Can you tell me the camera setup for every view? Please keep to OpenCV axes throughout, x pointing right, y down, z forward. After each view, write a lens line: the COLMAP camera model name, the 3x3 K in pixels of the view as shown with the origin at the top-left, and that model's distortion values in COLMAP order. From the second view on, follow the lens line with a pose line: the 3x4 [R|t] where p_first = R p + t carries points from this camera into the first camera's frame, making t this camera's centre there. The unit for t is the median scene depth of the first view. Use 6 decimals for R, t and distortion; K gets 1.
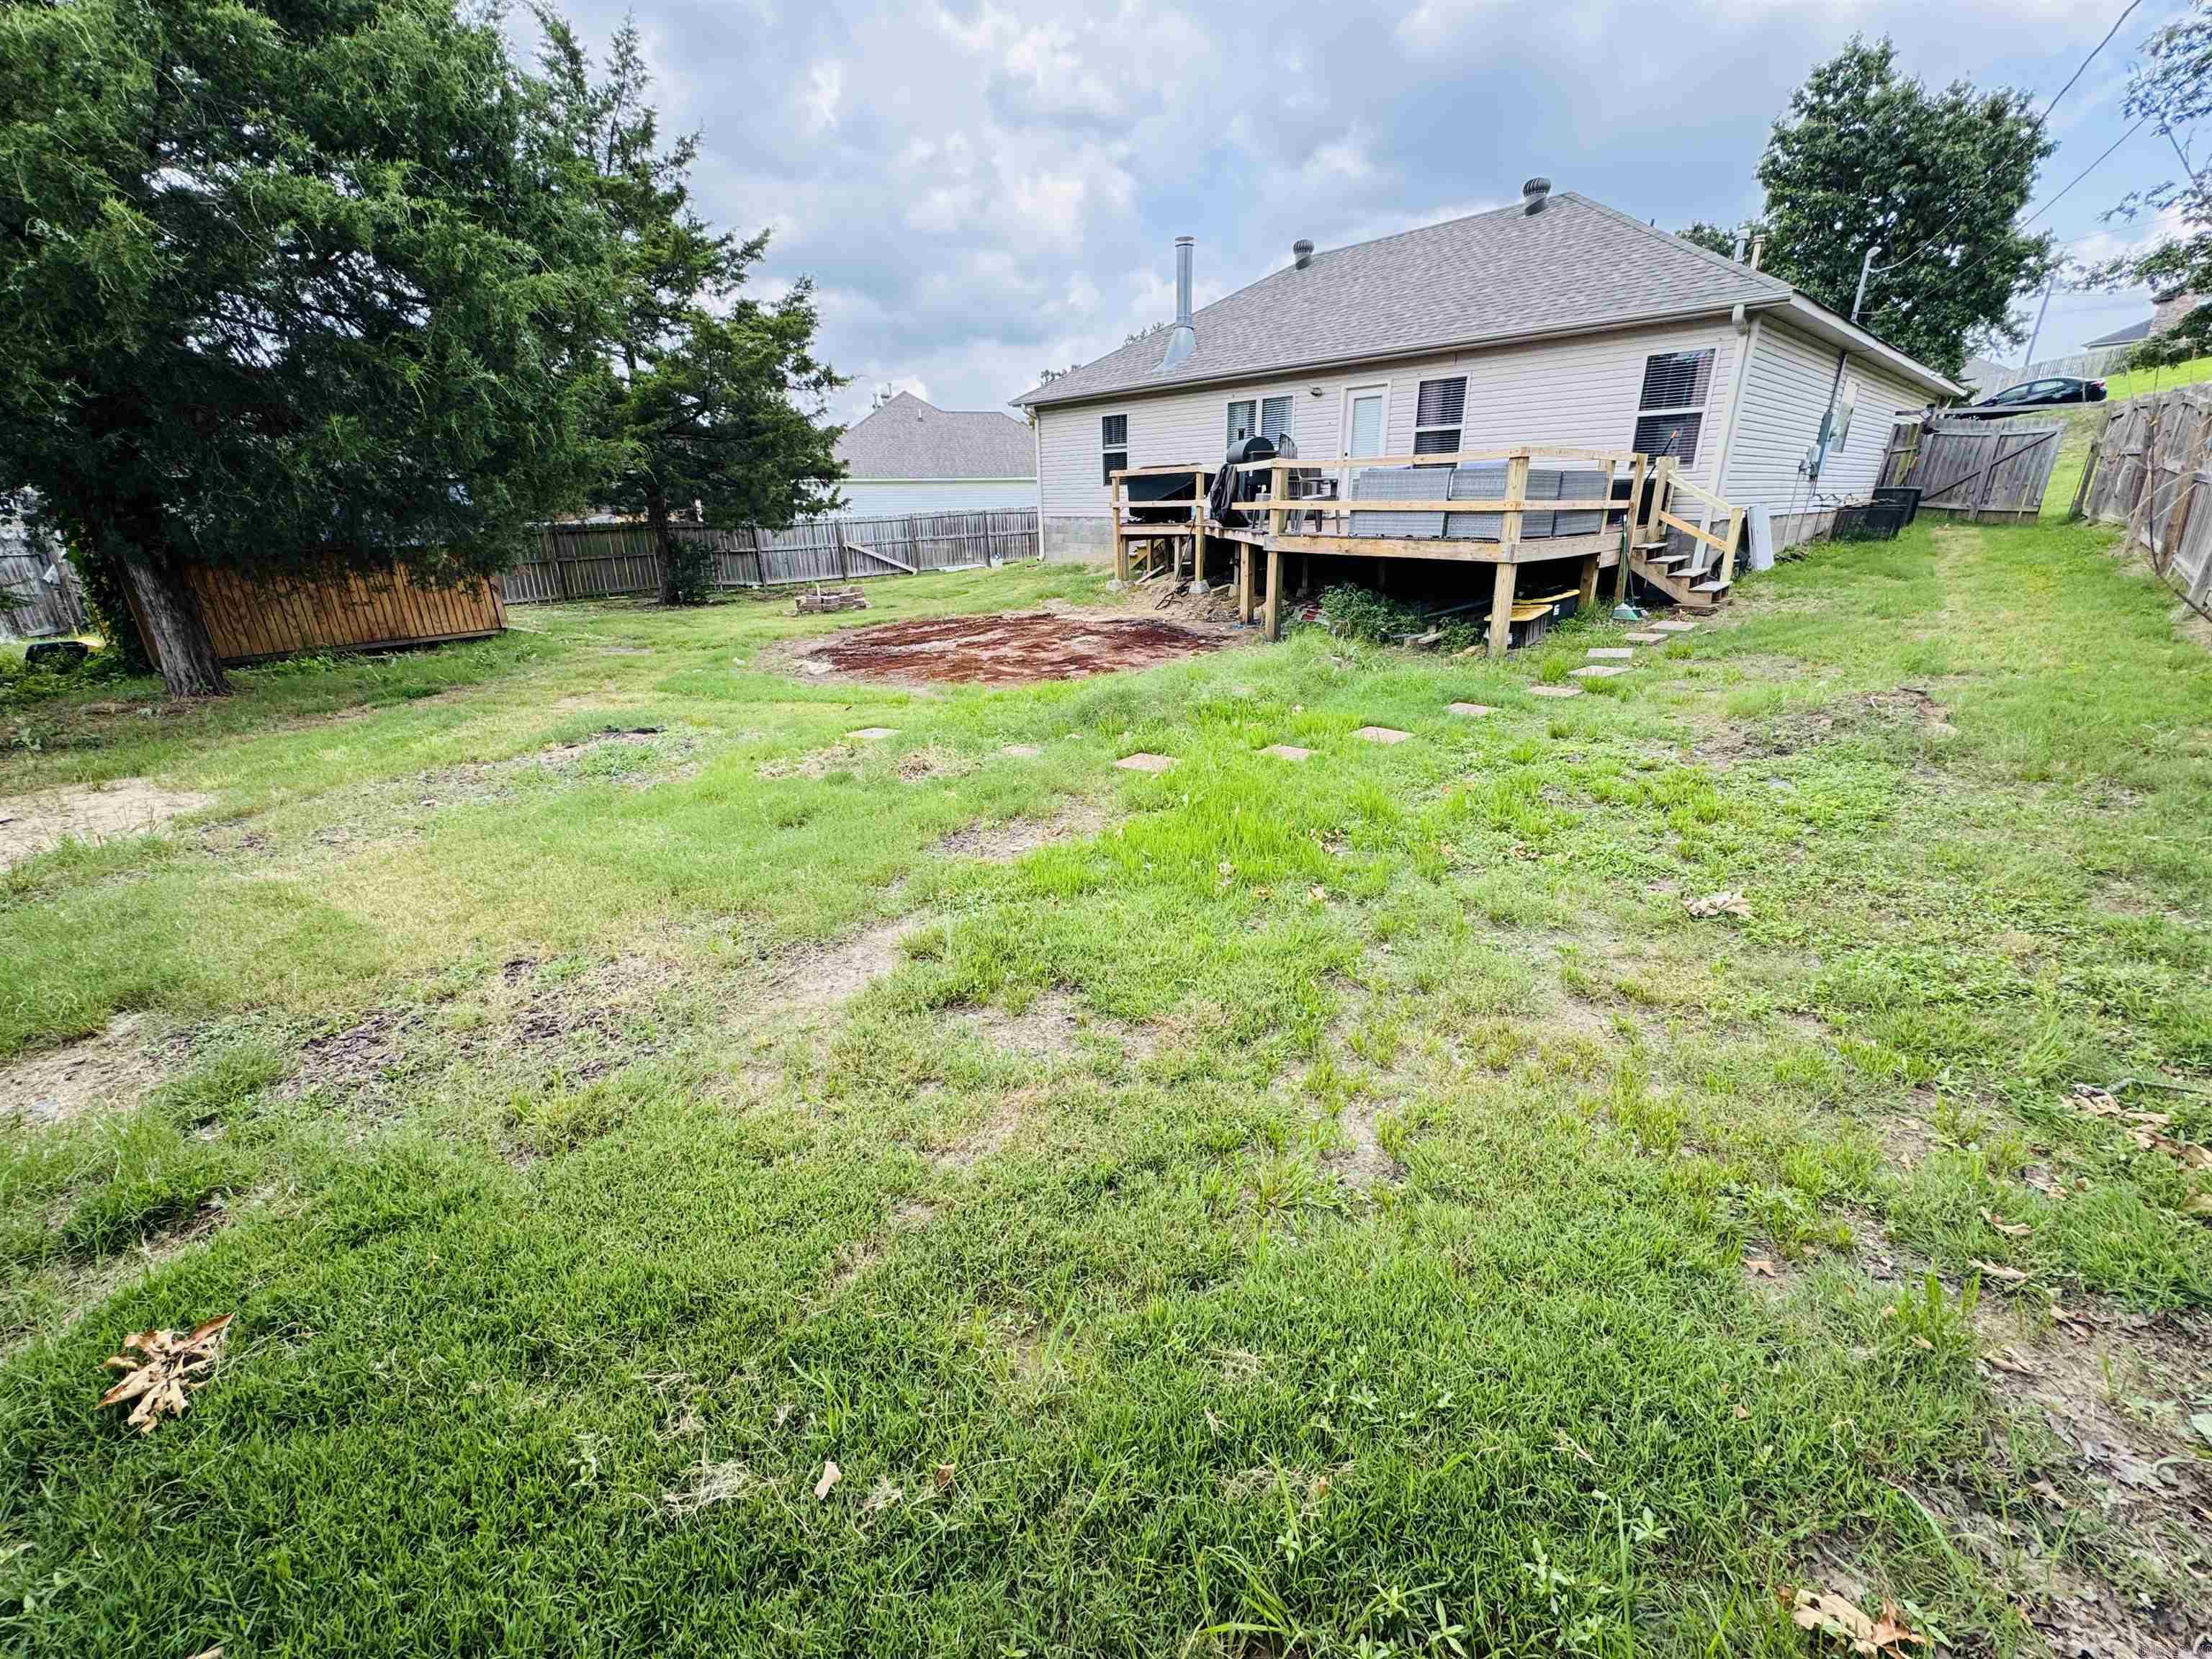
lens RADIAL K [[888.2, 0, 1106.3], [0, 888.2, 827.1], [0, 0, 1]] dist [-0.004245, 0.000456]
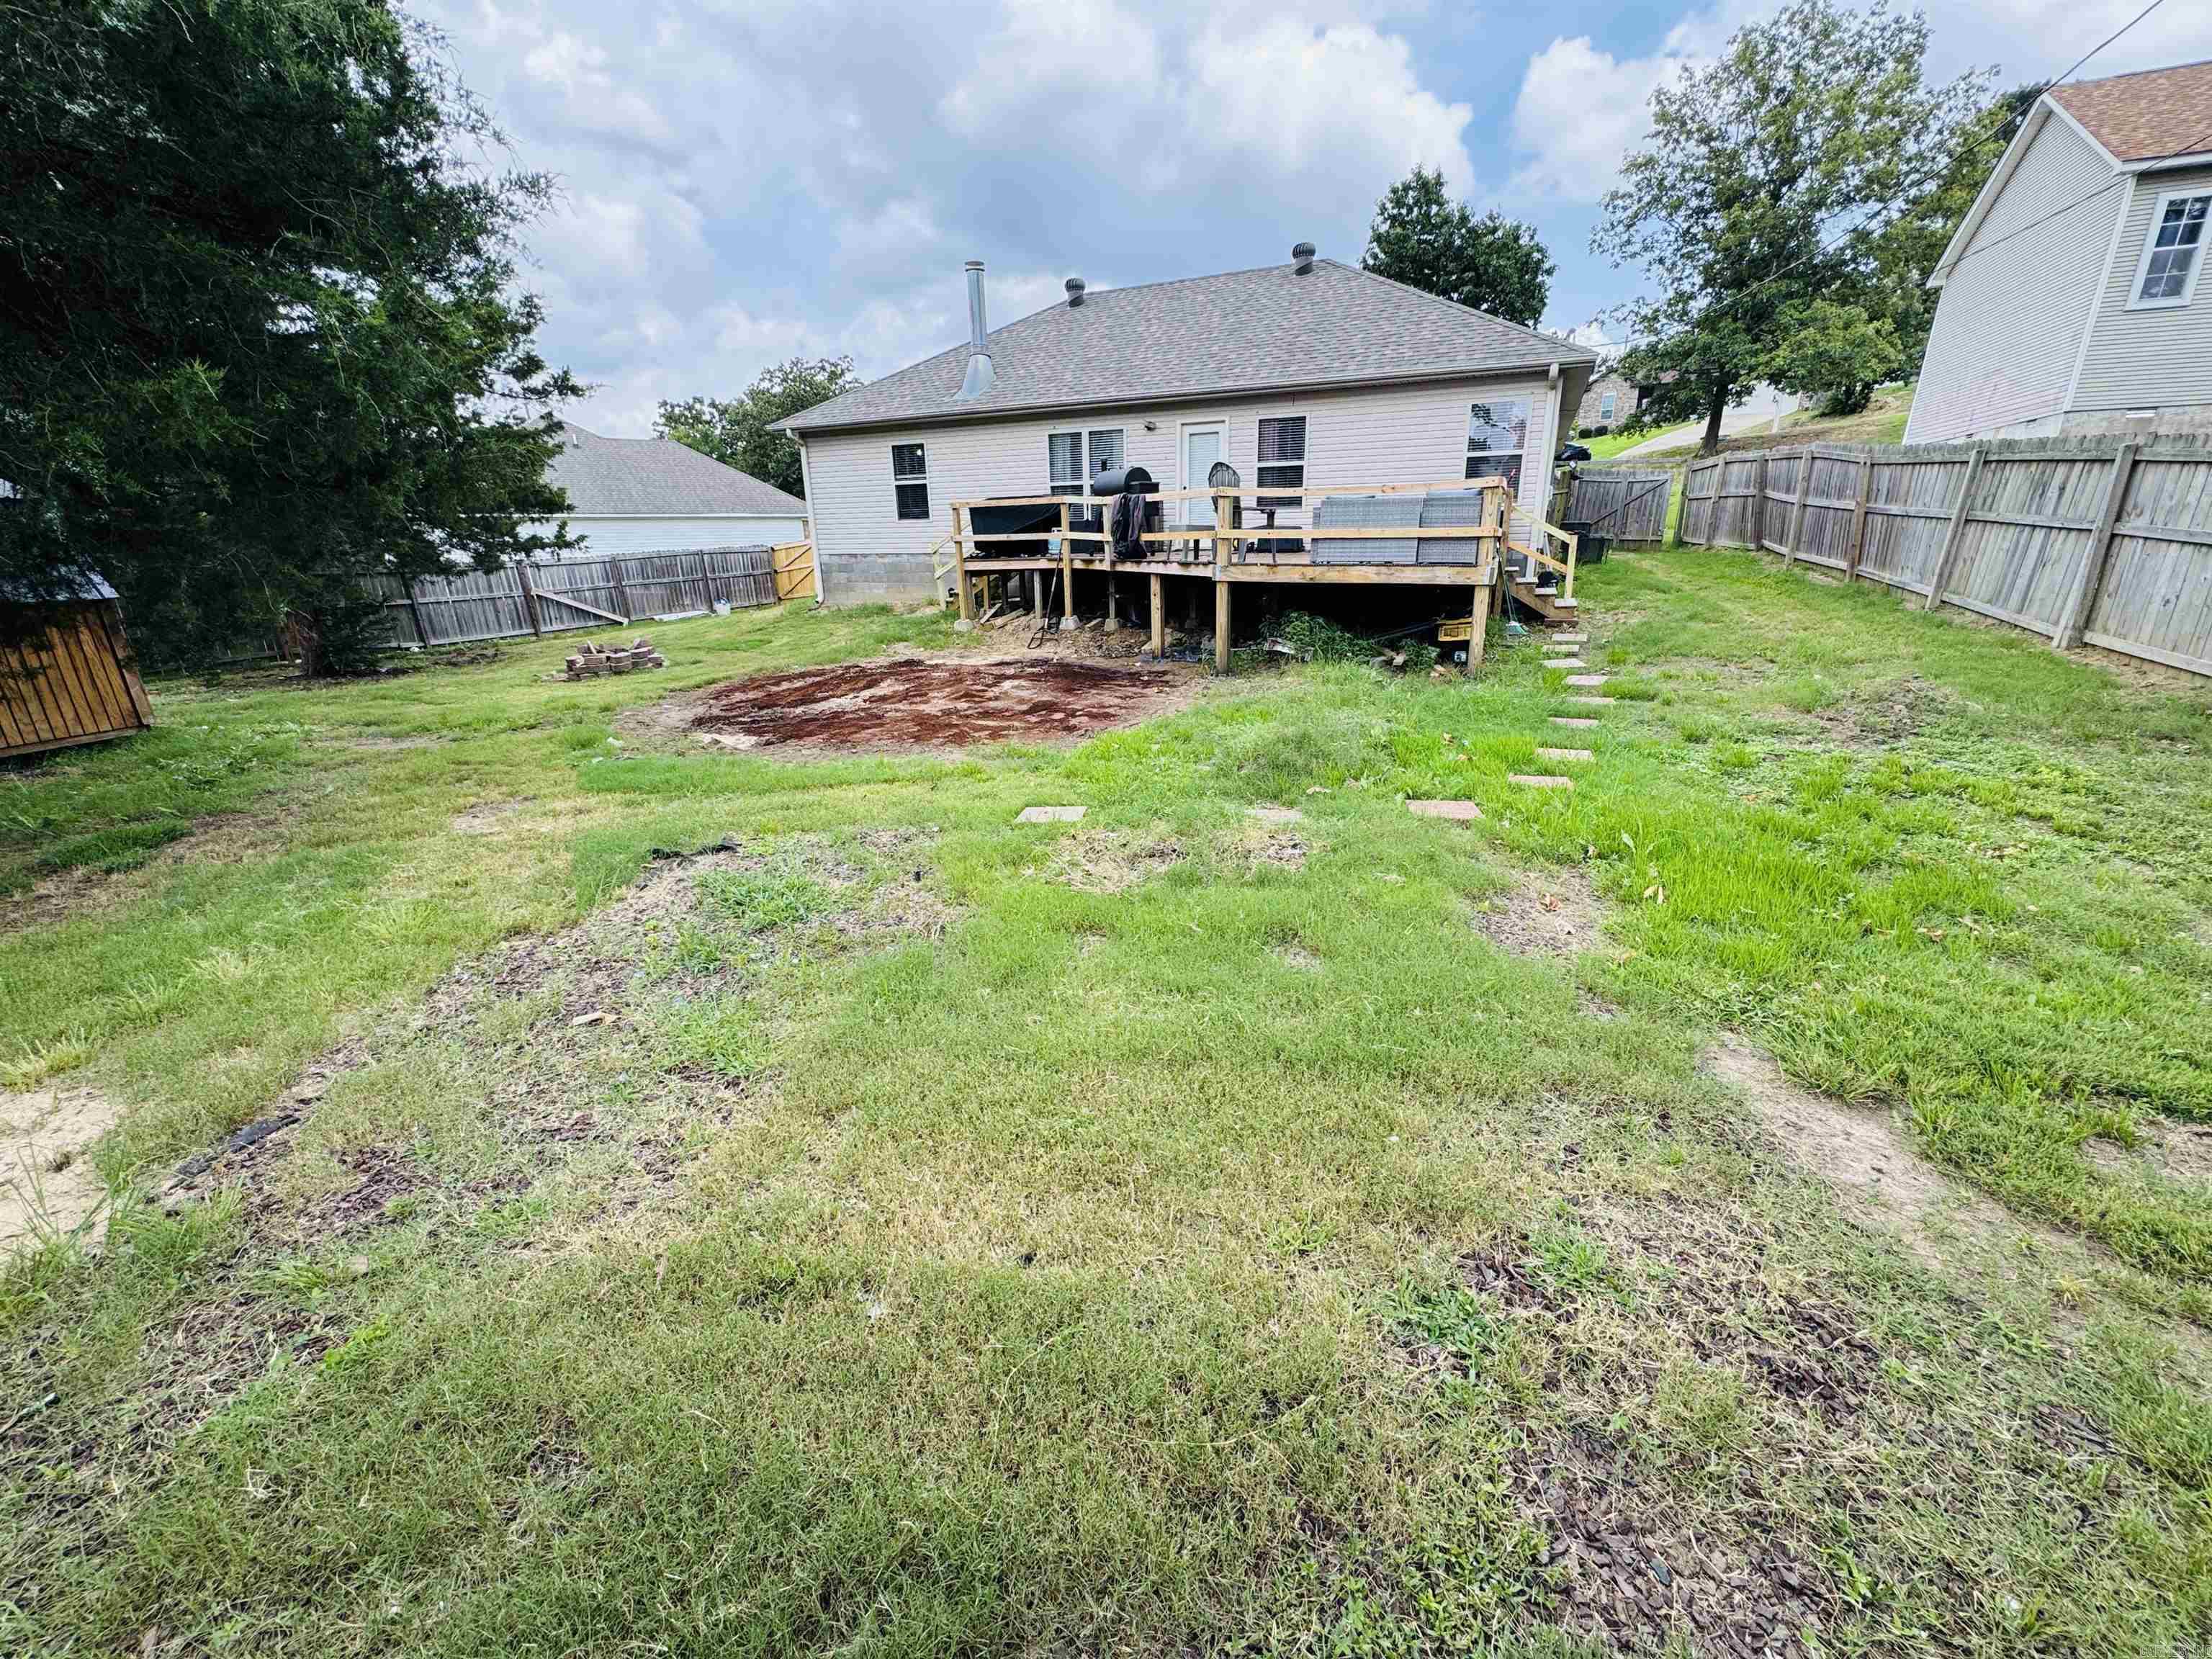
lens RADIAL K [[888.2, 0, 1106.3], [0, 888.2, 827.1], [0, 0, 1]] dist [-0.004245, 0.000456]
pose [[0.922955, -0.123044, 0.364711, -0.210131], [0.137965, 0.990323, -0.015032, -0.031670], [-0.359332, 0.064191, 0.930999, 0.105595]]
